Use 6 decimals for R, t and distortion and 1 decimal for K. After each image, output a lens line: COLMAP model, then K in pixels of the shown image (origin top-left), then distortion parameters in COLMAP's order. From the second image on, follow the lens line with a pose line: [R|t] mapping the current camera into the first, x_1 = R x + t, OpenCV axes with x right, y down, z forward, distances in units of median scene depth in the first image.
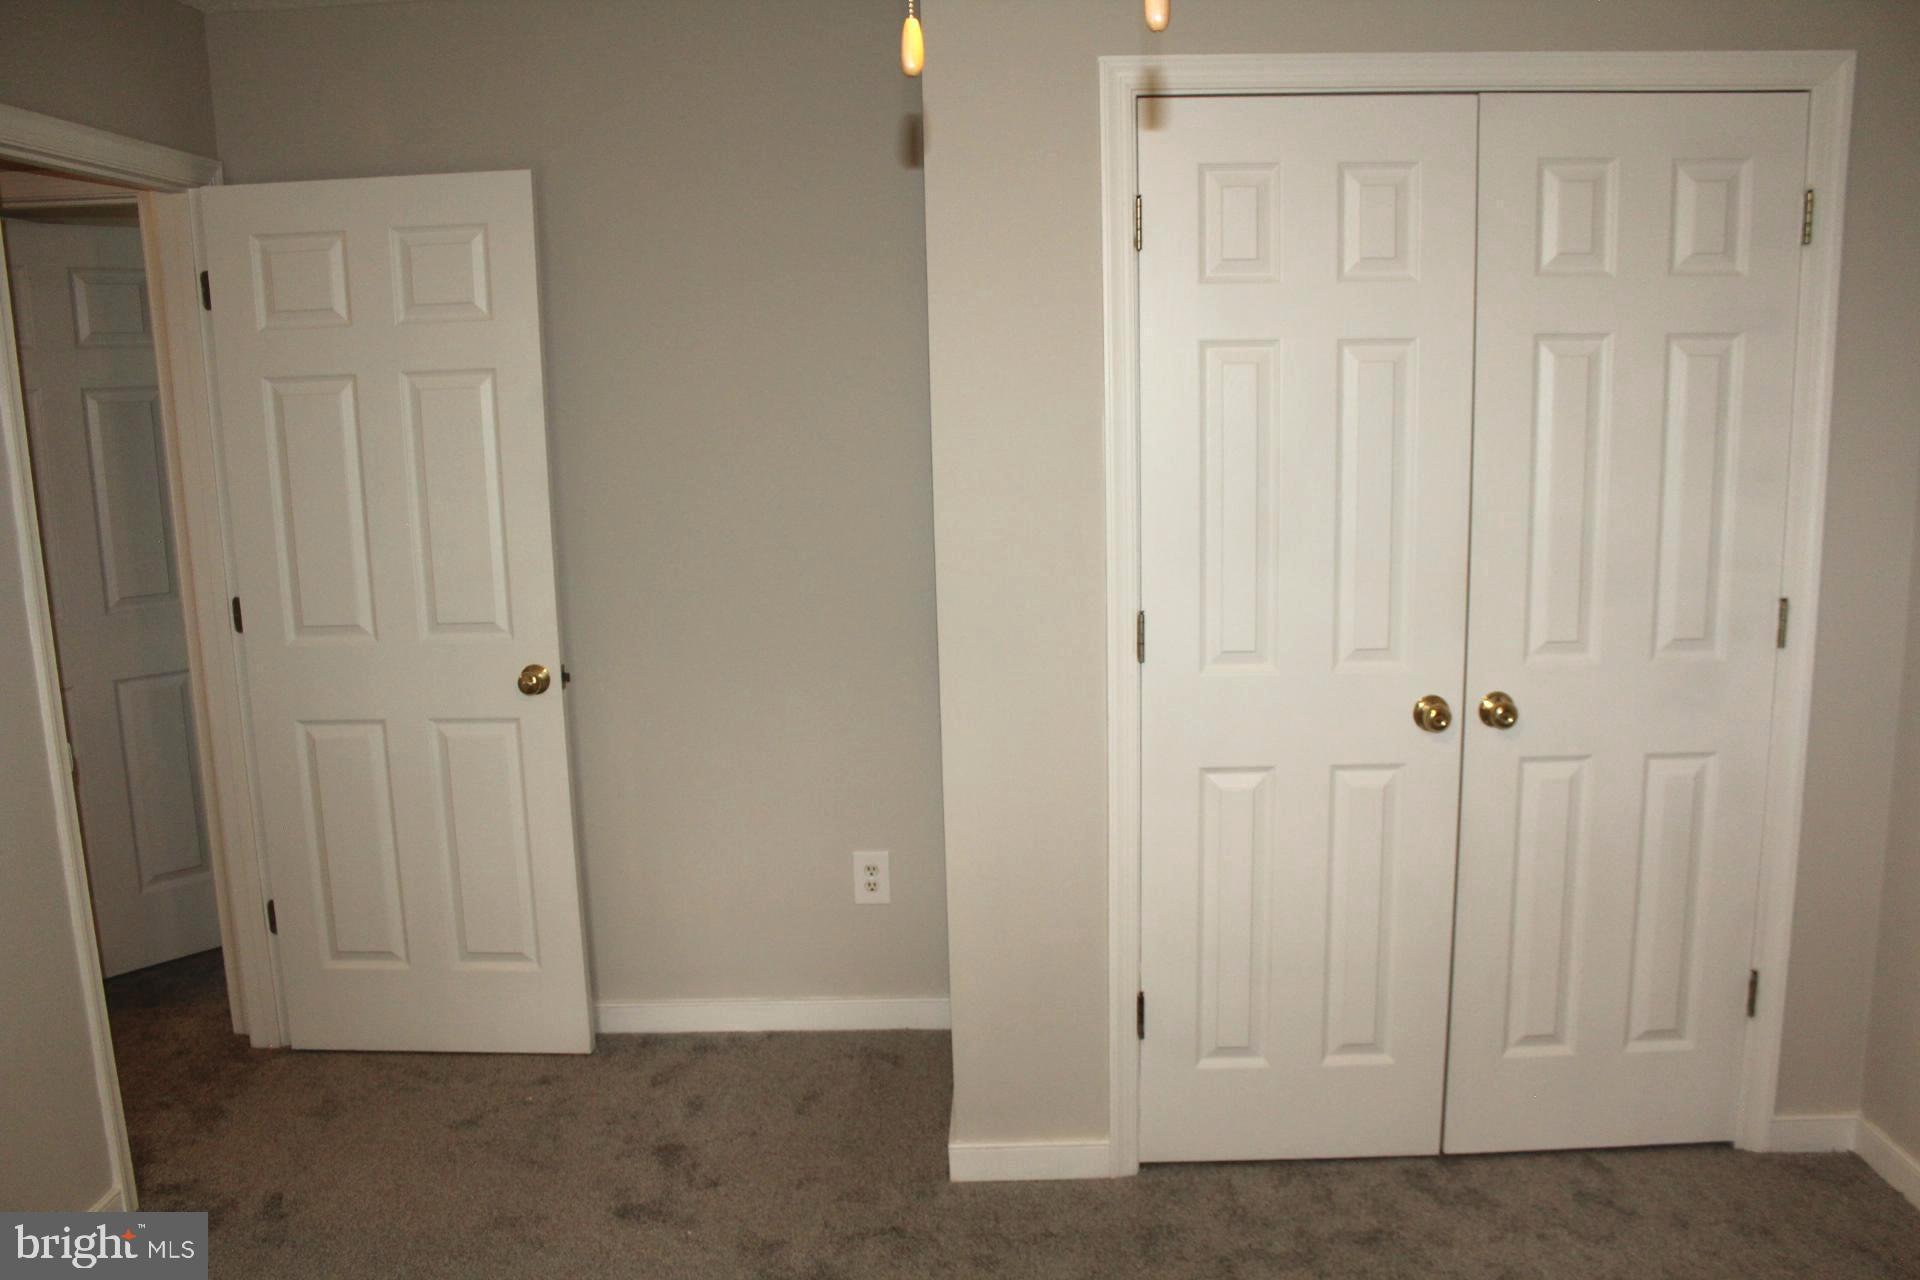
lens RADIAL K [[1609.8, 0, 970.1], [0, 1609.8, 661.6], [0, 0, 1]] dist [-0.171726, 0.146900]
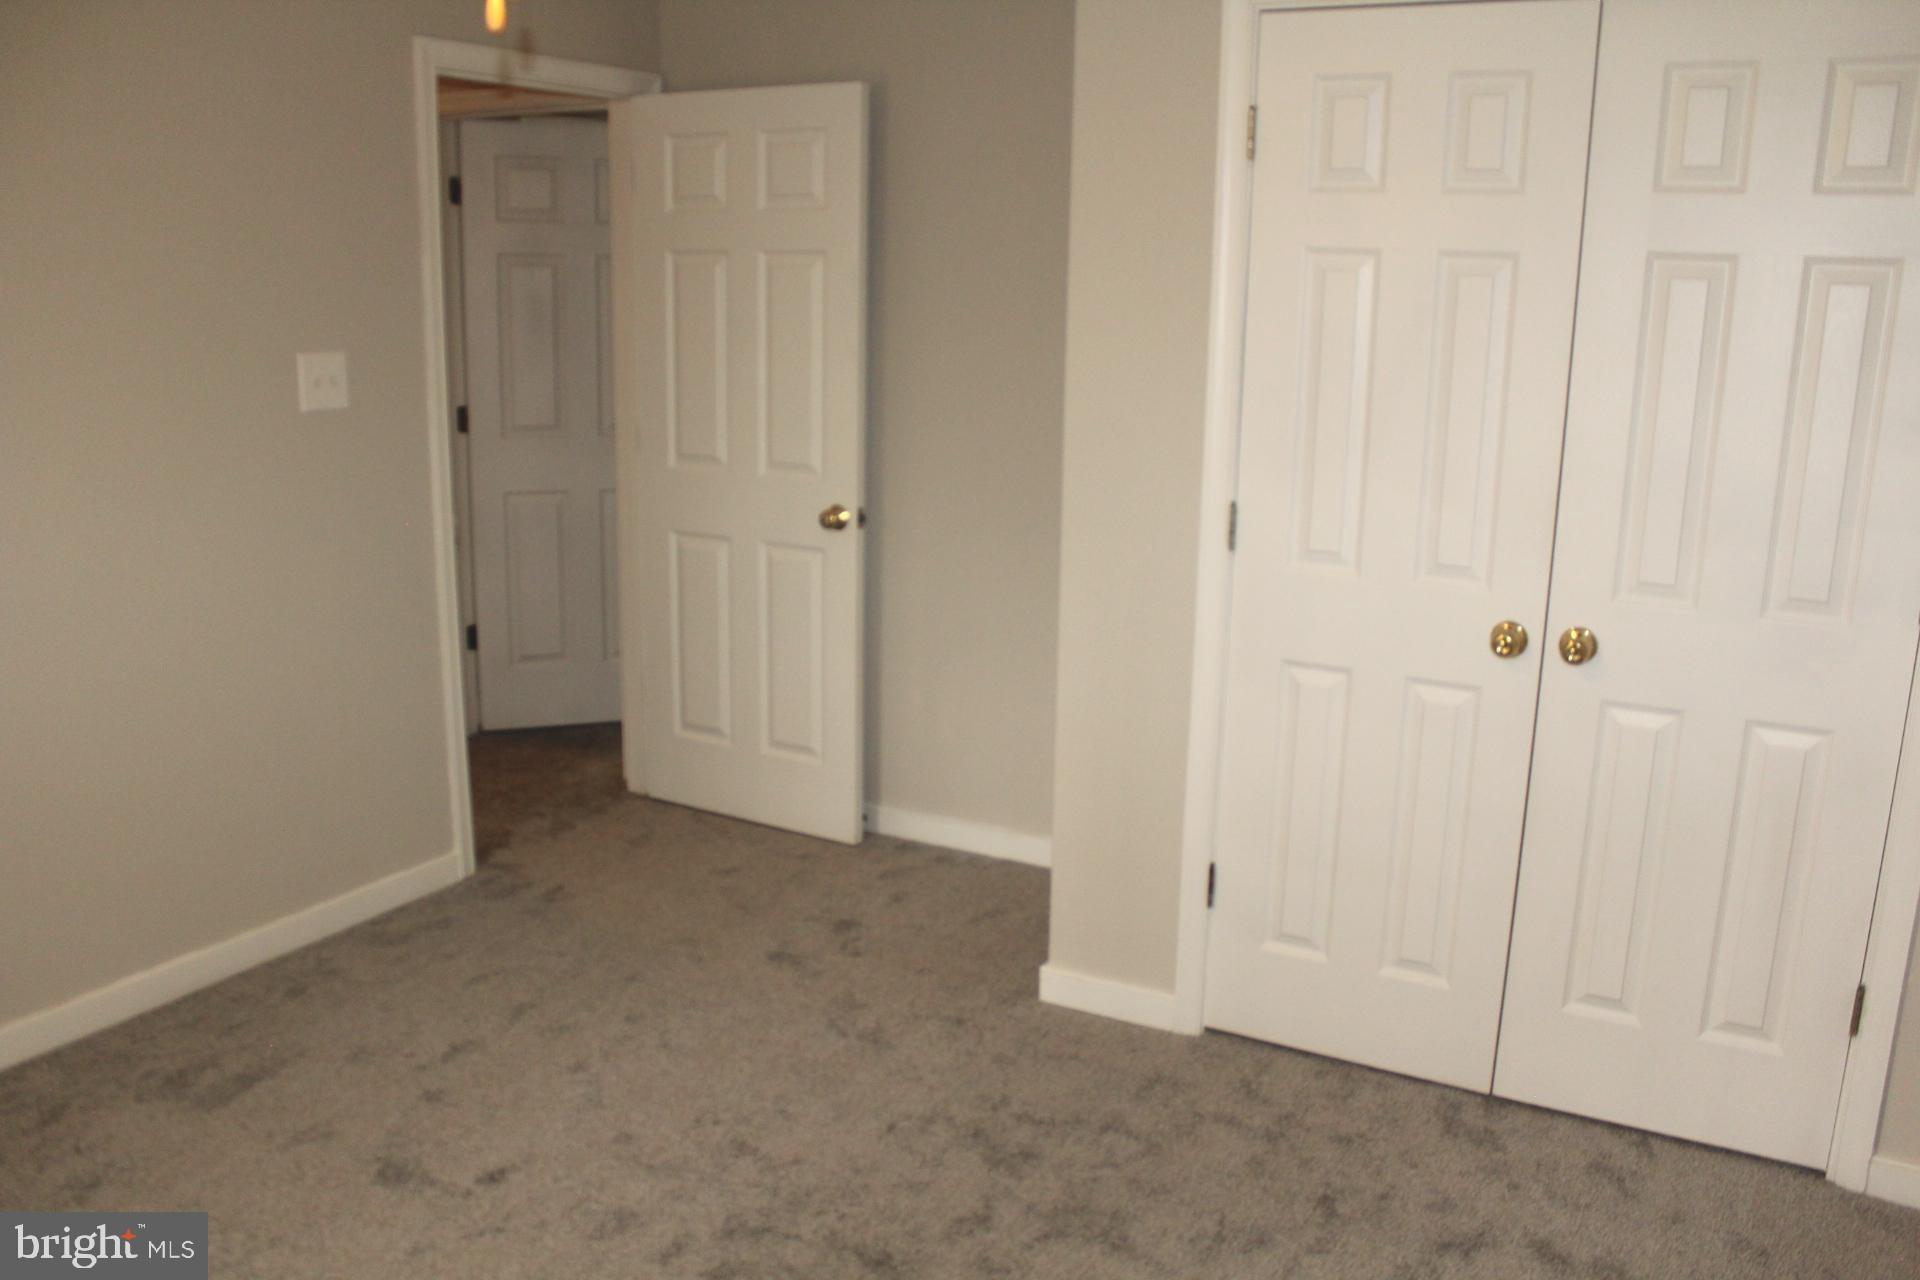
lens RADIAL K [[1674.9, 0, 844.7], [0, 1674.9, 642.2], [0, 0, 1]] dist [-0.194051, 0.113002]
pose [[0.848535, 0.143077, -0.509428, 0.430148], [-0.116514, 0.989641, 0.083877, -0.001361], [0.516151, -0.011817, 0.856416, -0.061881]]
